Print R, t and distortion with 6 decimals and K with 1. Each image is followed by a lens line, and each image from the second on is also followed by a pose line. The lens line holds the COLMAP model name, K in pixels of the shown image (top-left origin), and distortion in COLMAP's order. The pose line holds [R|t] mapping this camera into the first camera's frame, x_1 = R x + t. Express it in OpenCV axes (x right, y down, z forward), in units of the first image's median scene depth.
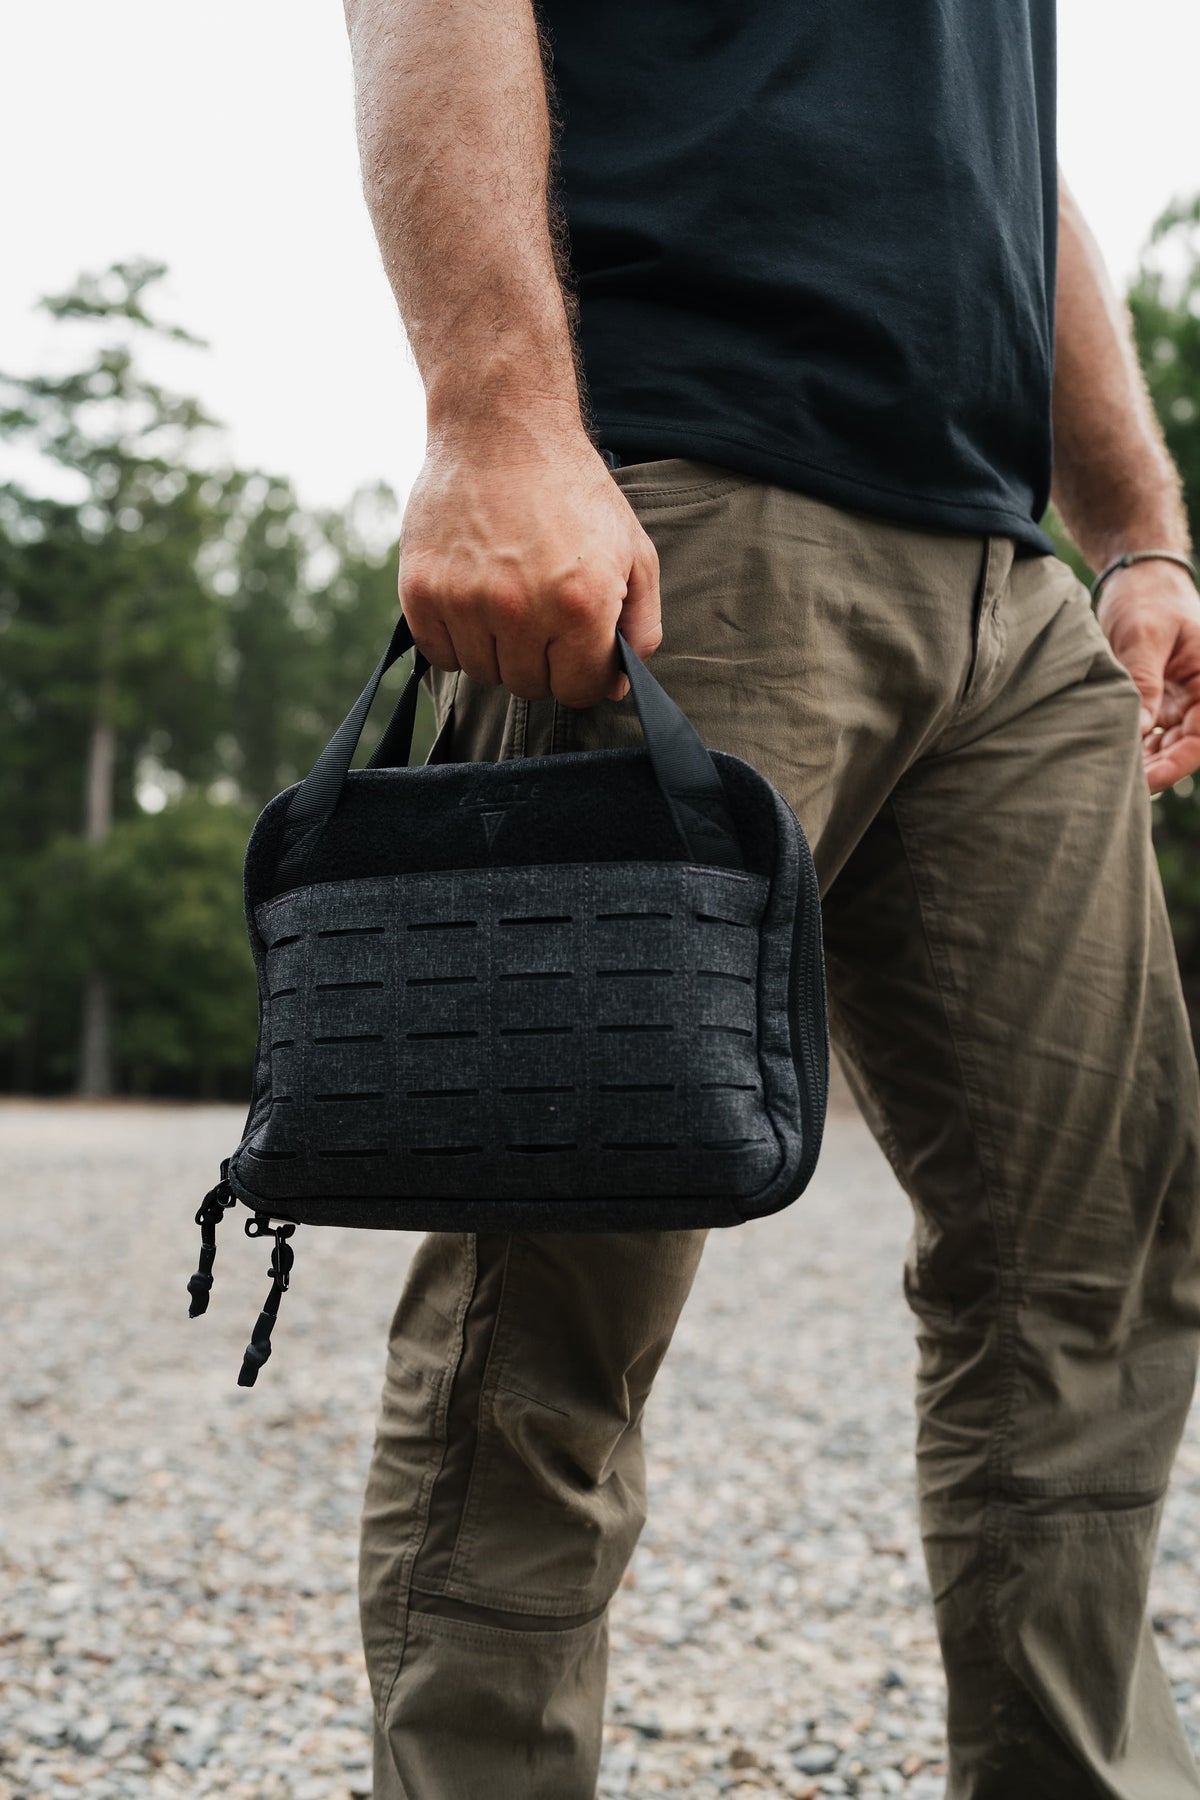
lens RADIAL K [[1802.7, 0, 569.5], [0, 1802.7, 897.6], [0, 0, 1]] dist [0.001943, 0.000000]
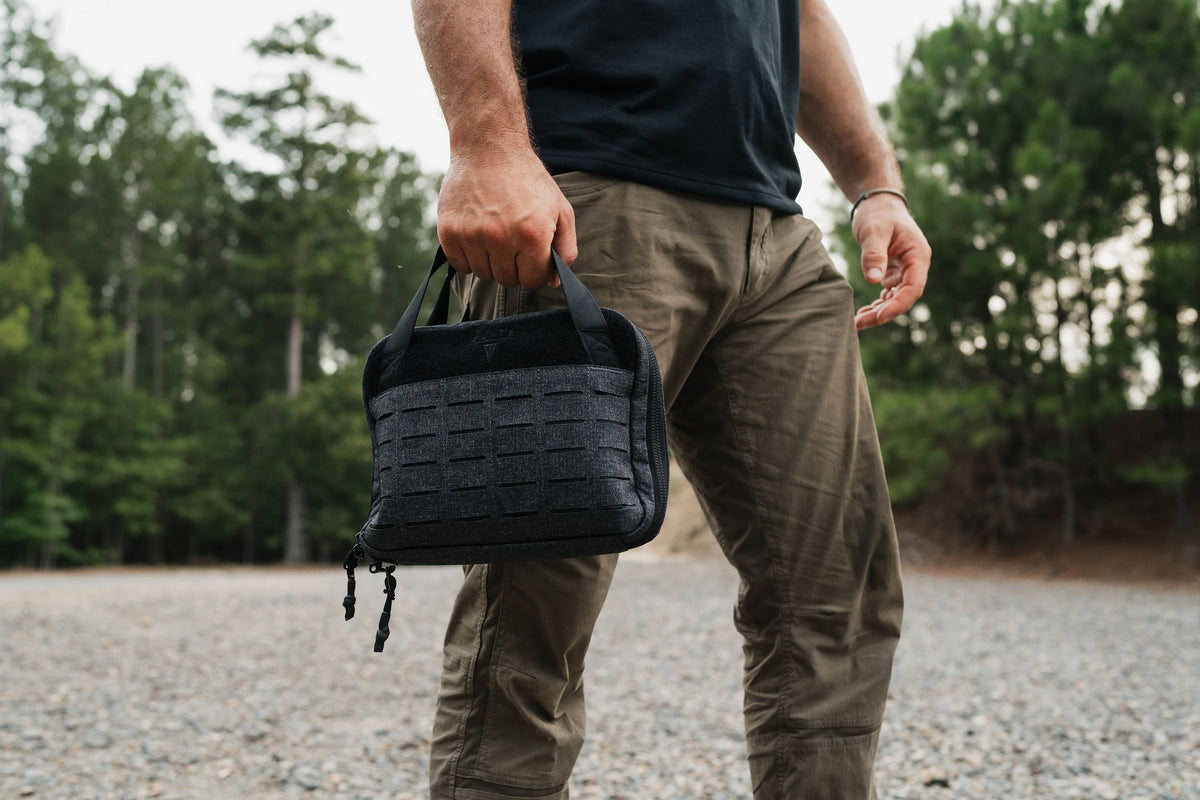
lens RADIAL K [[1201.8, 0, 589.2], [0, 1201.8, 409.8], [0, 0, 1]] dist [0.001943, 0.000000]
pose [[0.999614, -0.022627, -0.016140, 0.068017], [0.022398, 0.999648, -0.014230, 0.022243], [0.016456, 0.013863, 0.999768, -0.213643]]
